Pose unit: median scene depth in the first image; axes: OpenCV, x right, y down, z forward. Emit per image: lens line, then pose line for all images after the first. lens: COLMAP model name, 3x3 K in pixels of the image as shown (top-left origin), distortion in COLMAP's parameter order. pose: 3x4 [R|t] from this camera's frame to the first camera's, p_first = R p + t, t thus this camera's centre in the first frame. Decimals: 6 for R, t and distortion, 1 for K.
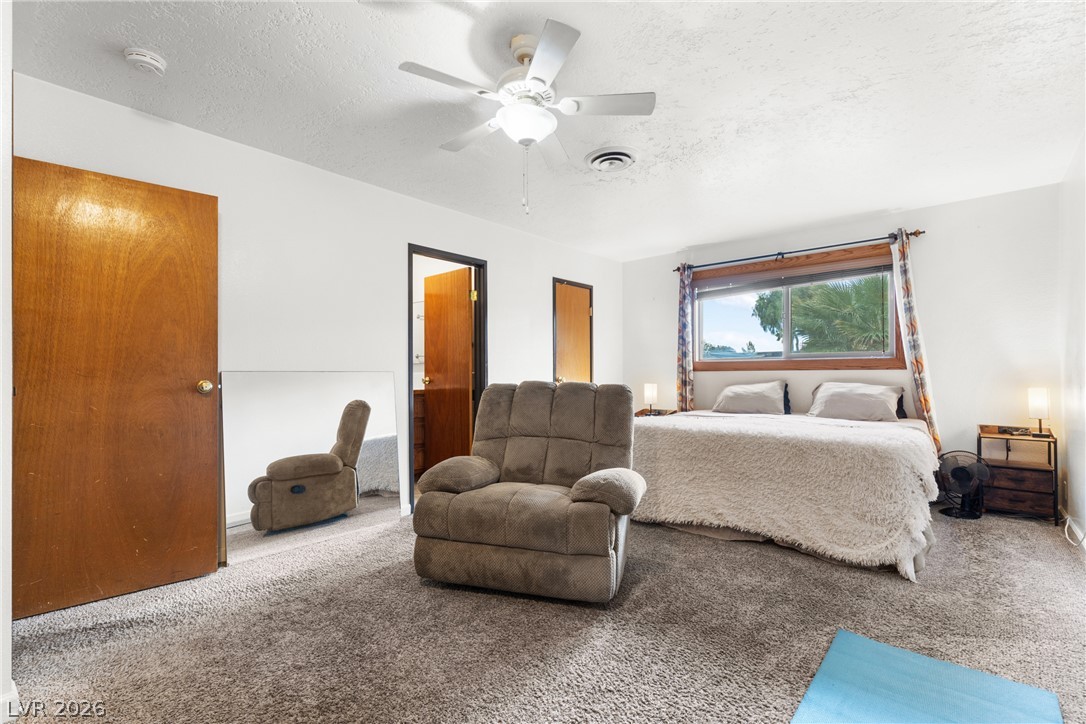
lens RADIAL K [[489.0, 0, 545.9], [0, 489.0, 373.1], [0, 0, 1]] dist [0.000877, -0.000053]
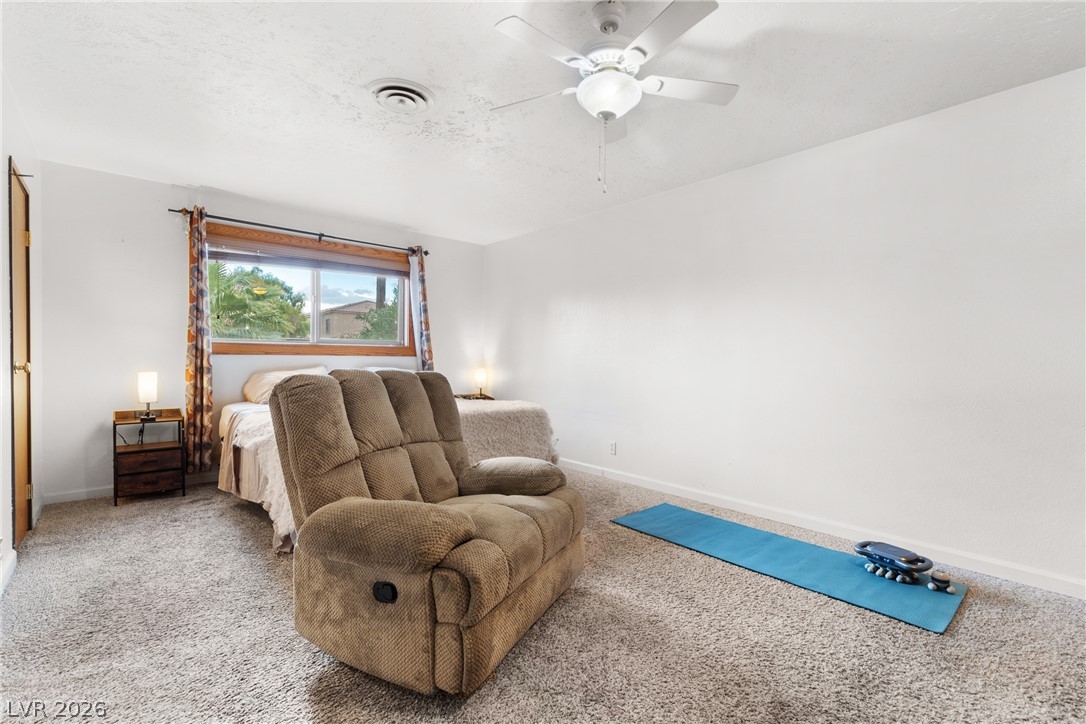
lens RADIAL K [[489.0, 0, 545.9], [0, 489.0, 373.1], [0, 0, 1]] dist [0.000877, -0.000053]
pose [[0.129135, -0.017110, 0.991479, -0.483349], [-0.007959, 0.999801, 0.018291, 0.008812], [-0.991595, -0.010253, 0.128973, 0.489683]]
